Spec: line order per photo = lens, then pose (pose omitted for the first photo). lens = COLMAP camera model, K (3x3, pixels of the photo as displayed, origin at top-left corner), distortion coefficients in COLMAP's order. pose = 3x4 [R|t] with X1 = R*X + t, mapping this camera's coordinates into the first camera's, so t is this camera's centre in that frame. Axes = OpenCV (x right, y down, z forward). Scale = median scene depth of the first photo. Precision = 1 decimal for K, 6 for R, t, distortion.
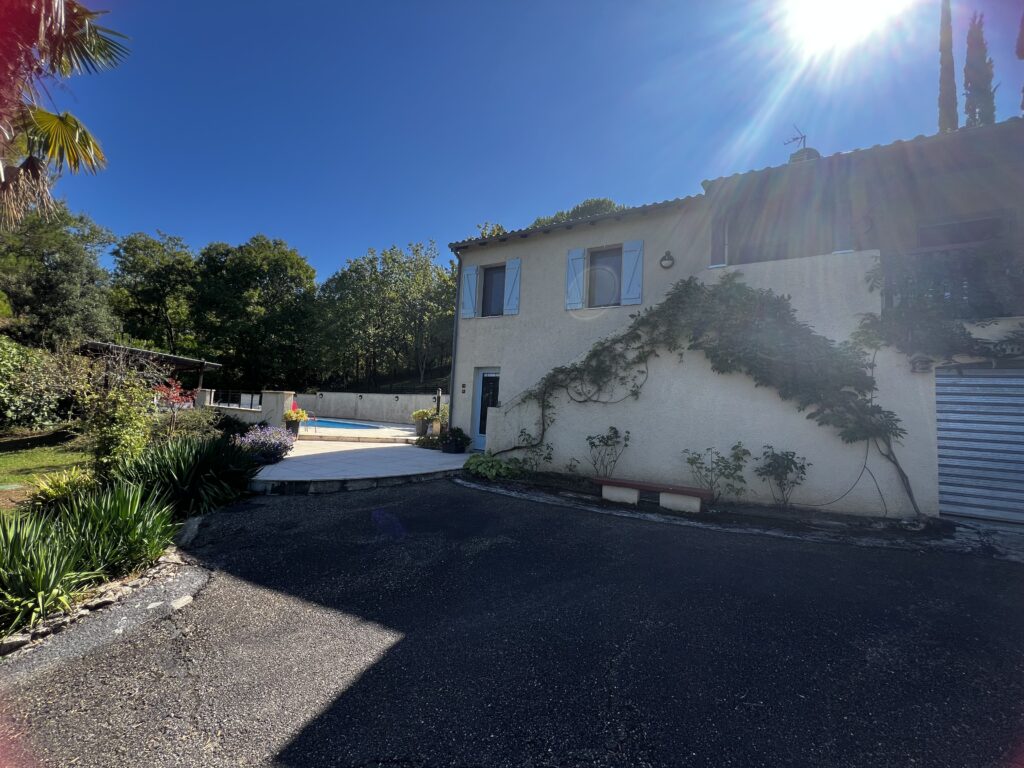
lens RADIAL K [[411.5, 0, 512.0], [0, 411.5, 384.0], [0, 0, 1]] dist [-0.002094, -0.000101]
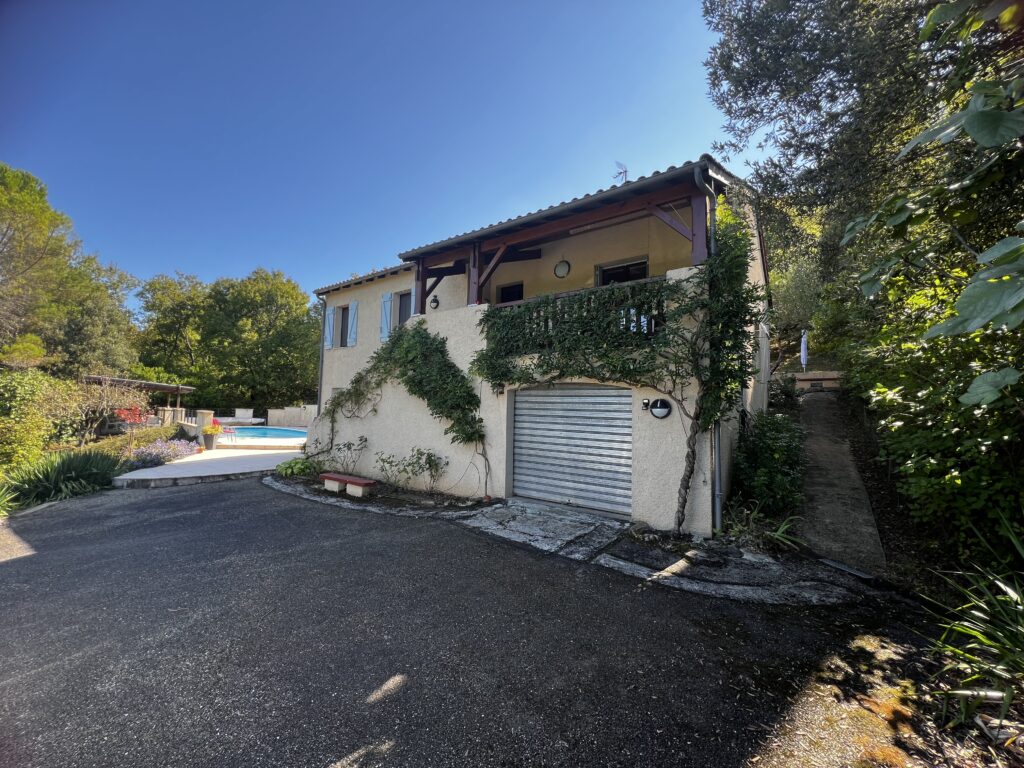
lens RADIAL K [[411.5, 0, 512.0], [0, 411.5, 384.0], [0, 0, 1]] dist [-0.002094, -0.000101]
pose [[0.993472, -0.038206, -0.107489, 0.576180], [0.037827, 0.999269, -0.005564, -0.025749], [0.107623, 0.001462, 0.994191, -0.184486]]
